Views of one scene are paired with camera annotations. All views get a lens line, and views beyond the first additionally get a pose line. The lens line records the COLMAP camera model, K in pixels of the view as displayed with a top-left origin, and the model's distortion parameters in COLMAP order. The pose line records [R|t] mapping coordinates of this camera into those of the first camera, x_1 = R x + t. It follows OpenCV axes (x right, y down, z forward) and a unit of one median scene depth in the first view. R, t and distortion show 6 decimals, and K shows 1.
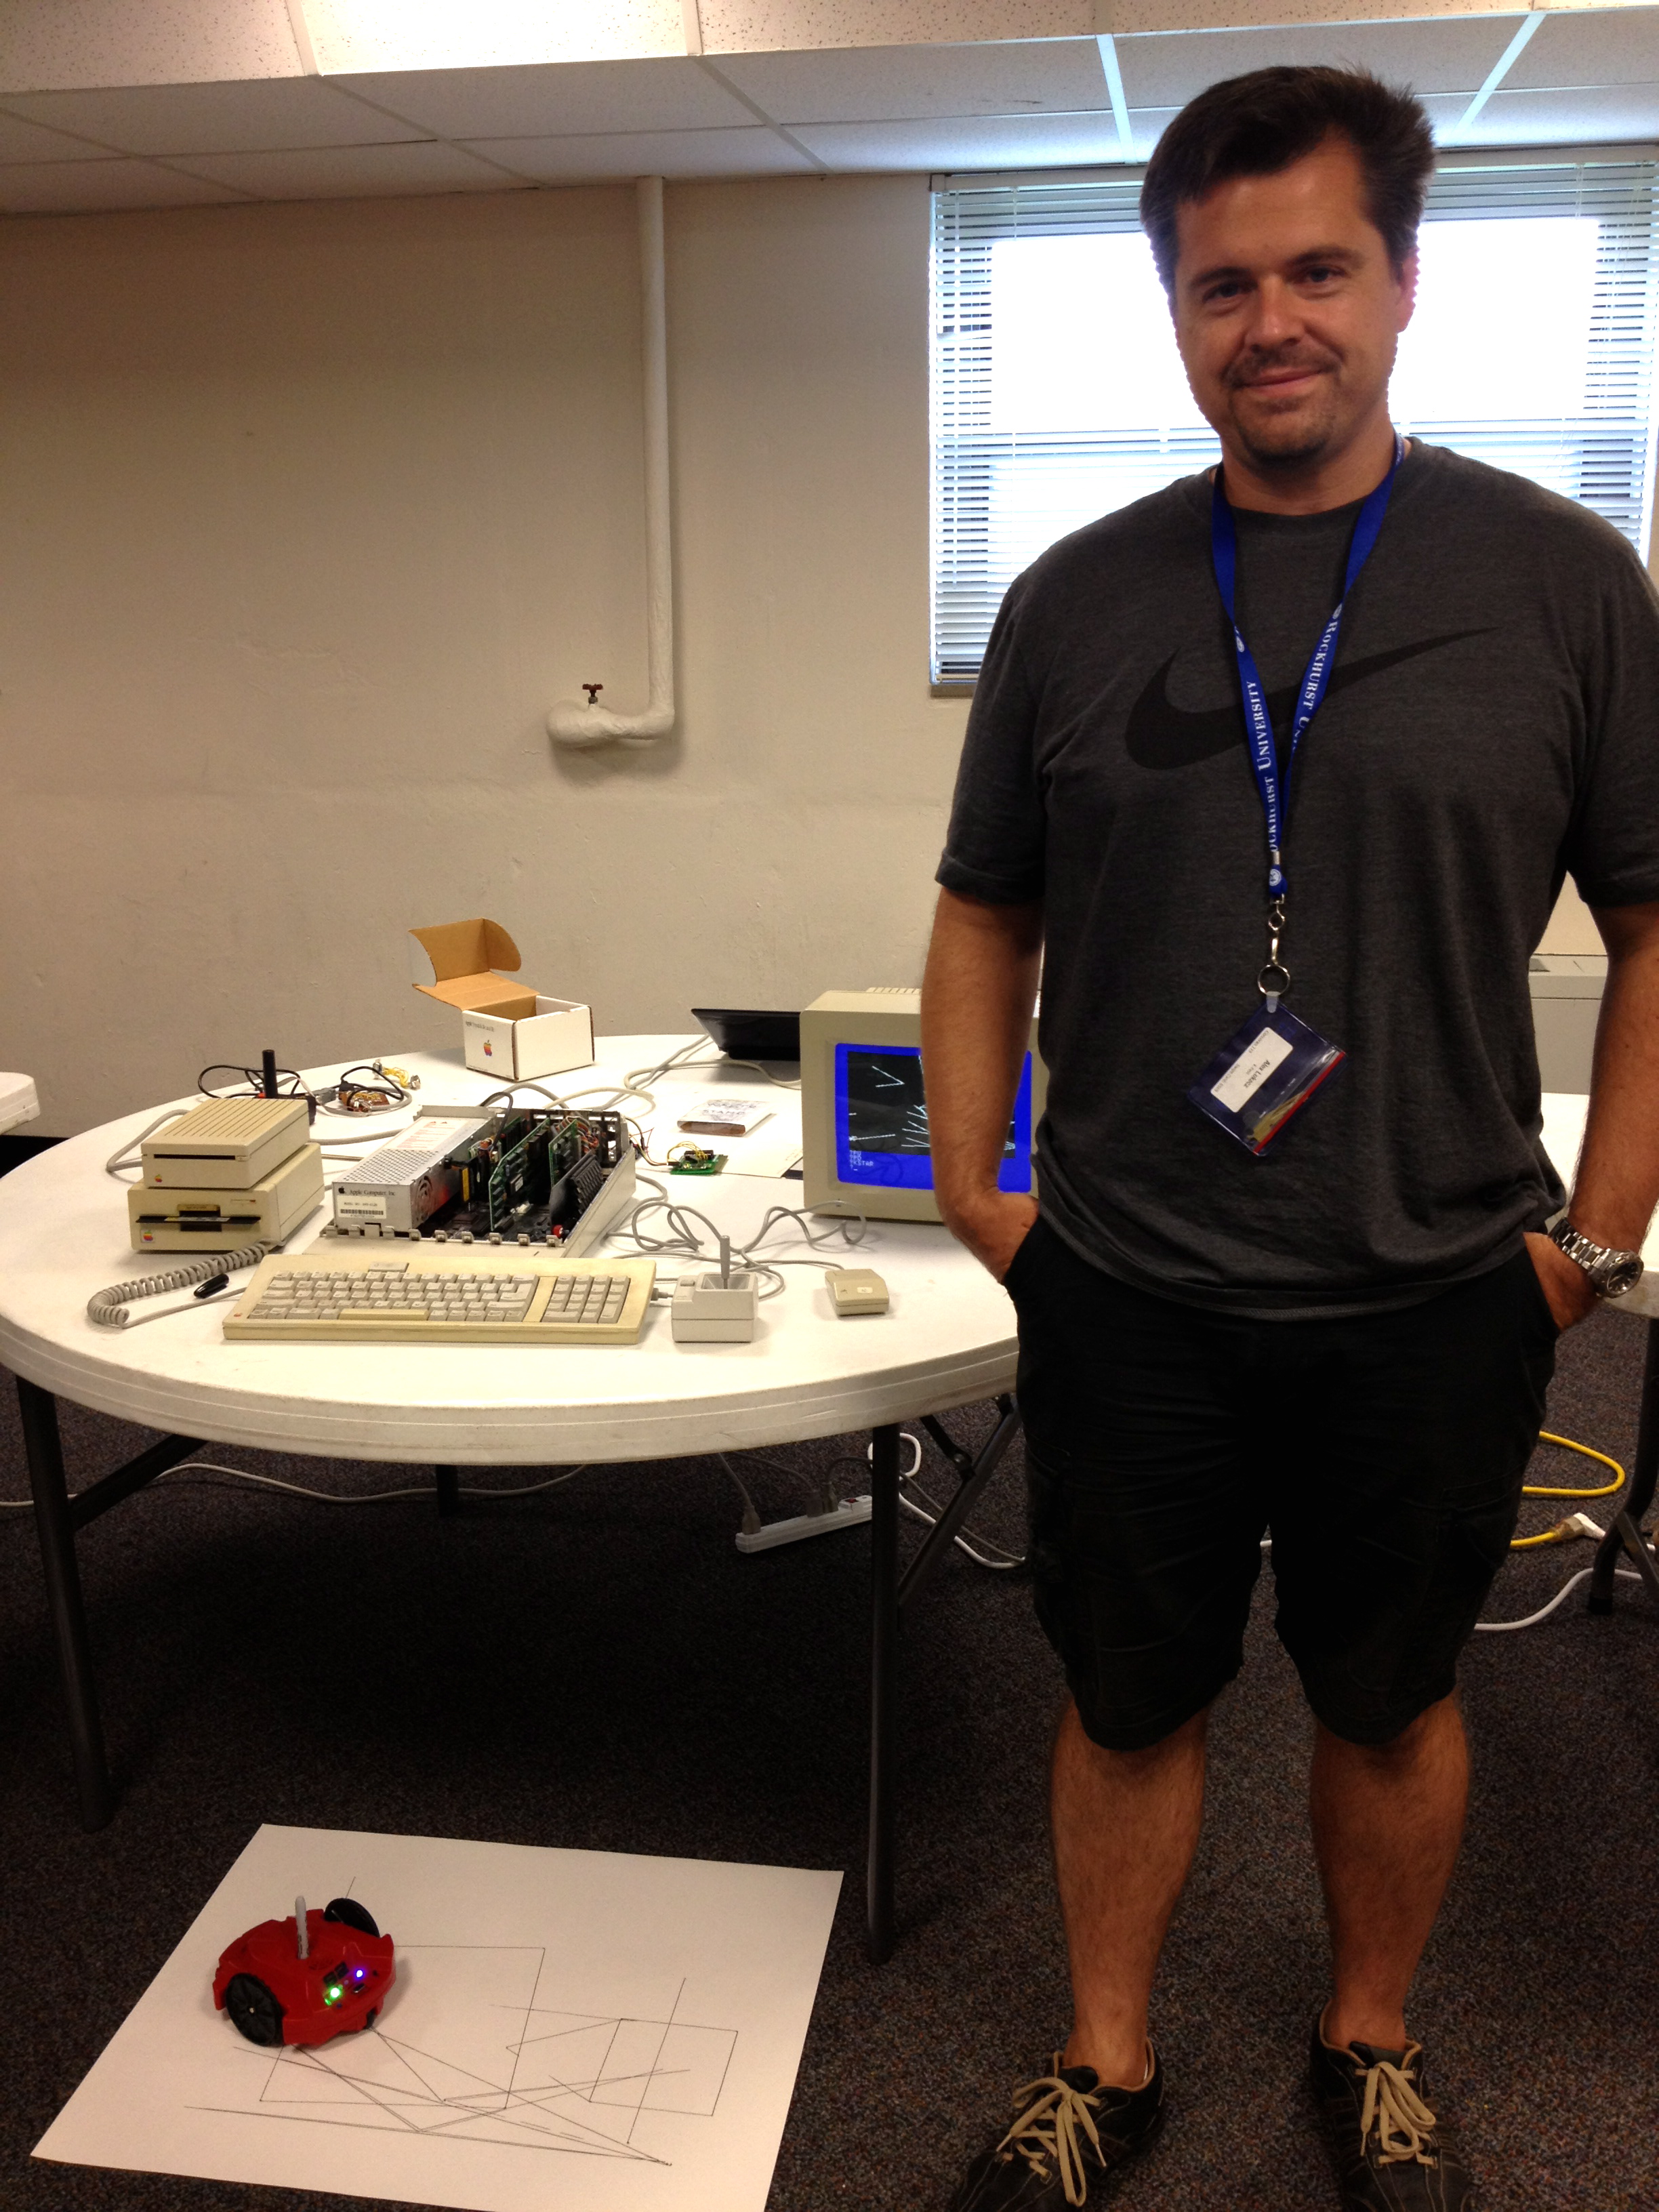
lens RADIAL K [[2098.1, 0, 829.5], [0, 2098.1, 1106.0], [0, 0, 1]] dist [0.196818, -0.512783]
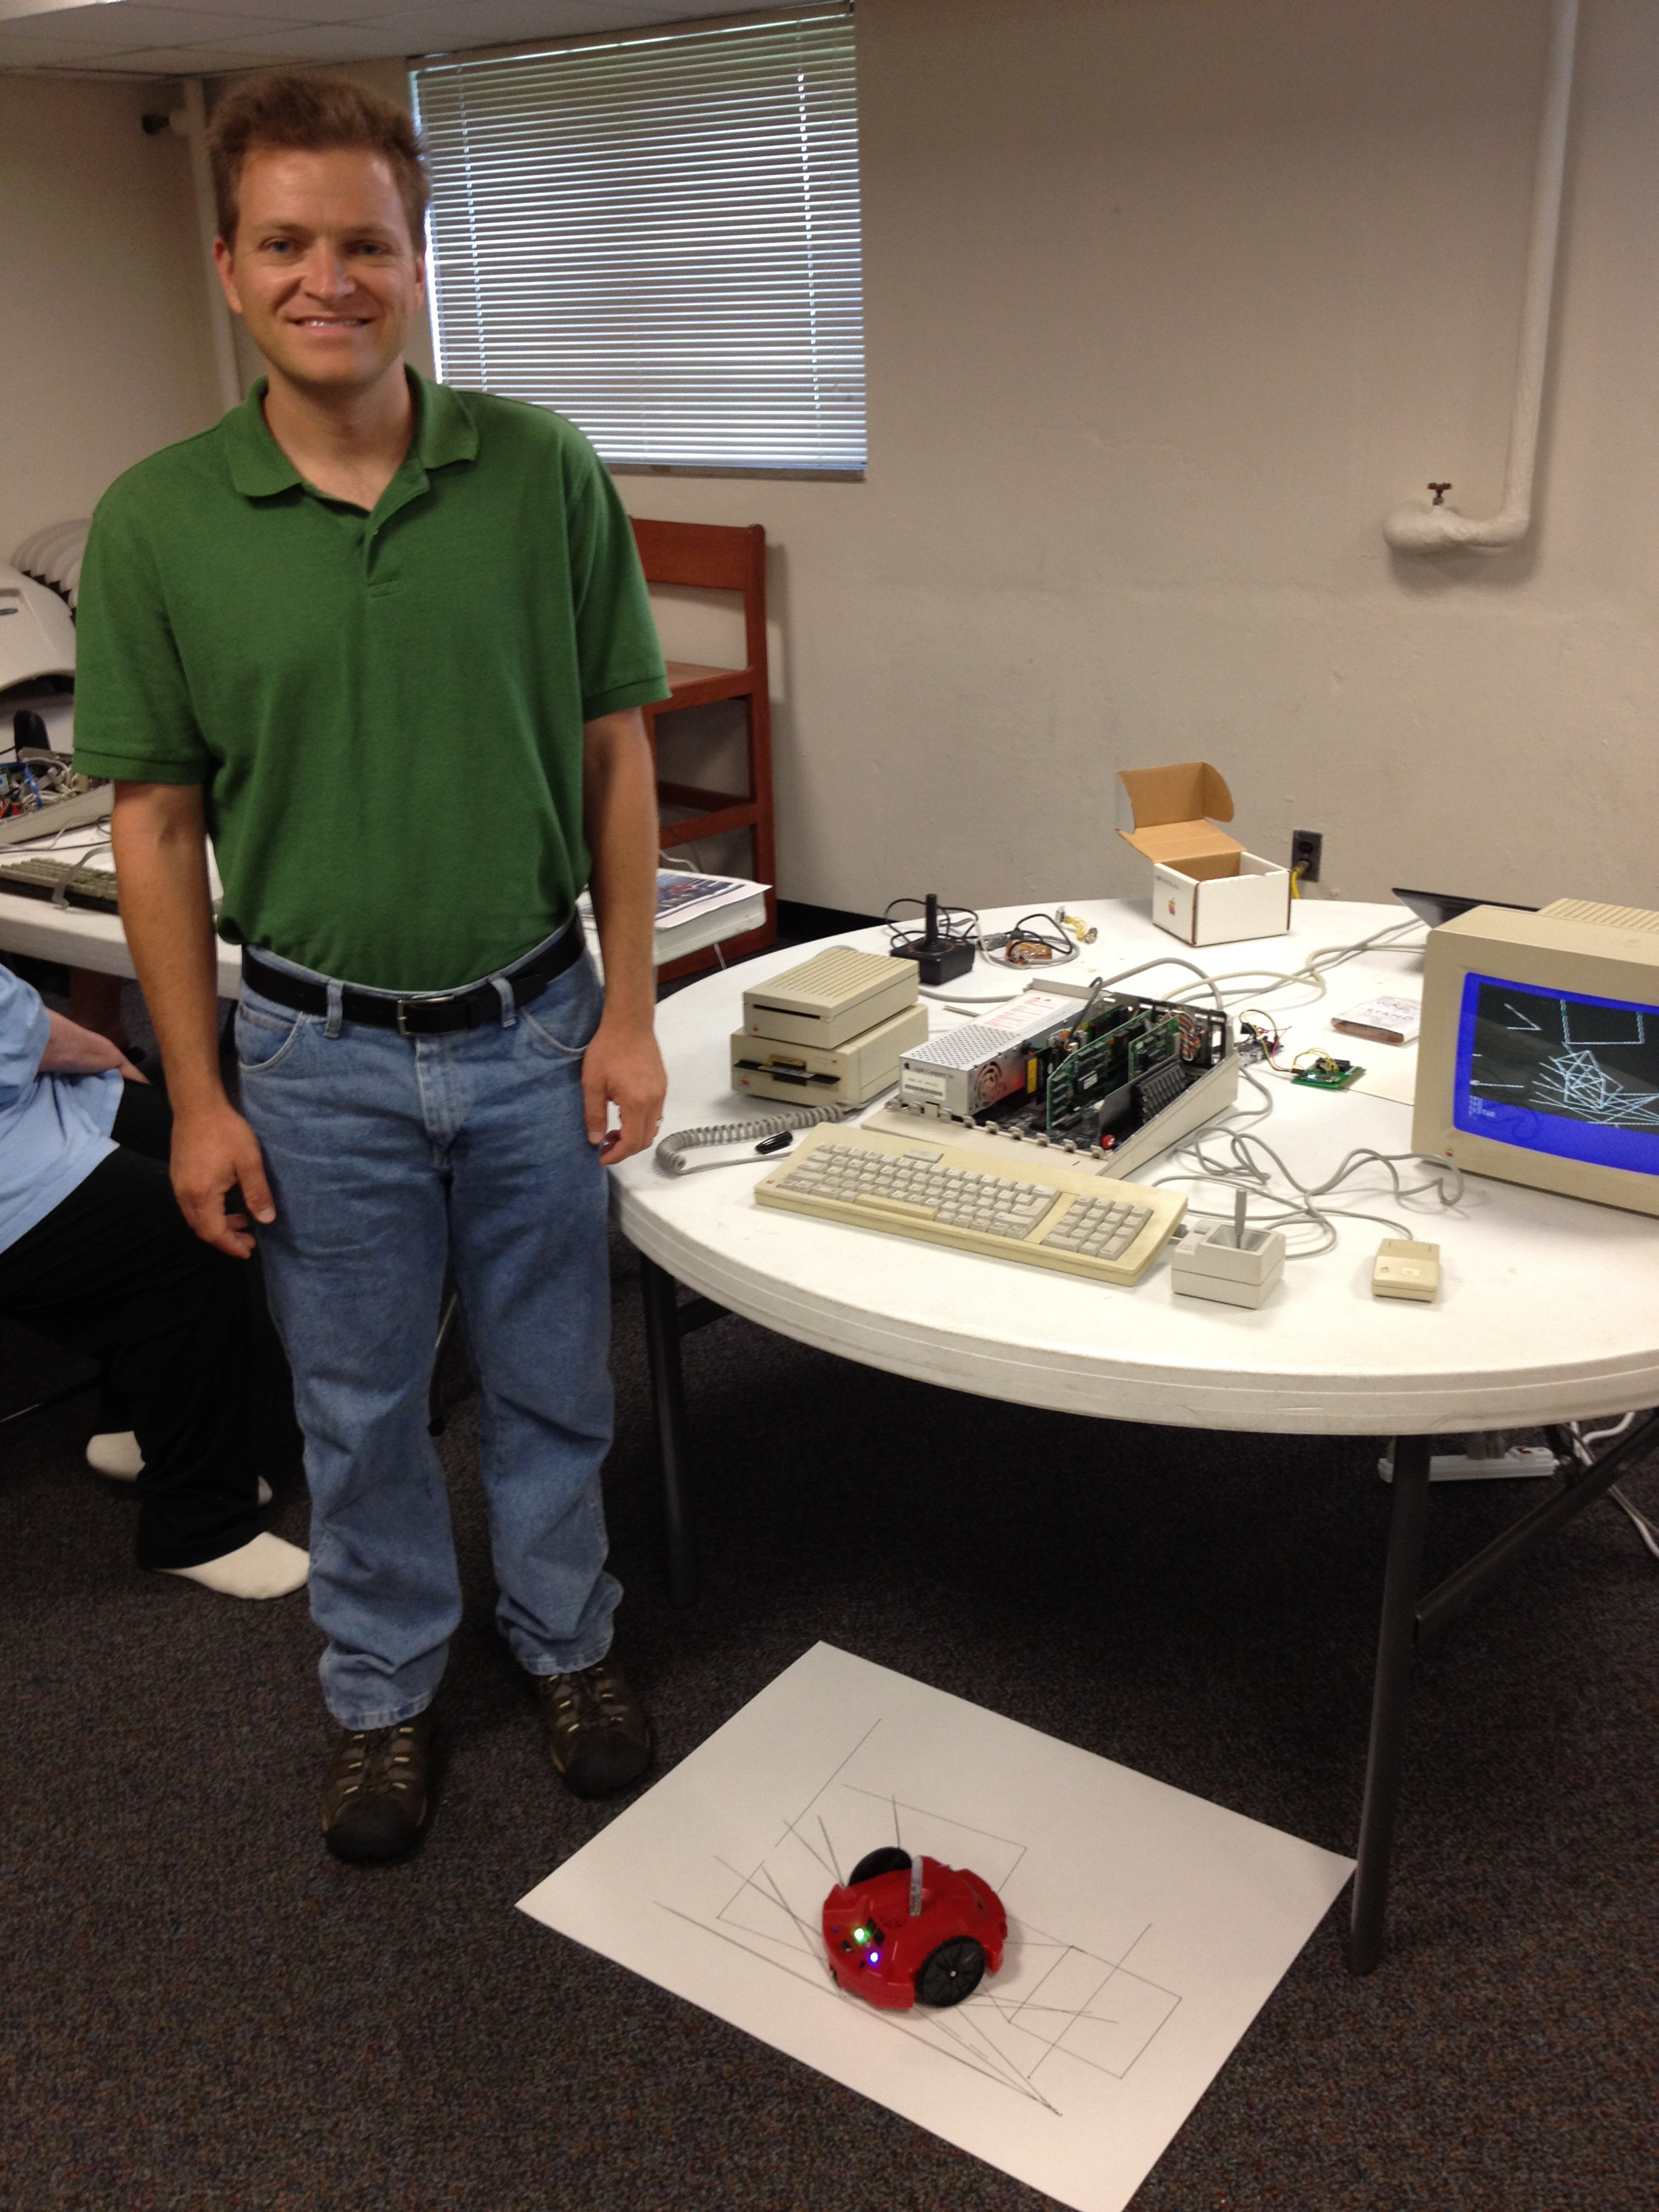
lens RADIAL K [[2098.1, 0, 829.5], [0, 2098.1, 1106.0], [0, 0, 1]] dist [0.196818, -0.512783]
pose [[0.891904, 0.150750, -0.426358, 0.153244], [-0.100354, 0.985274, 0.138437, -0.071428], [0.440948, -0.080686, 0.893898, 0.102547]]
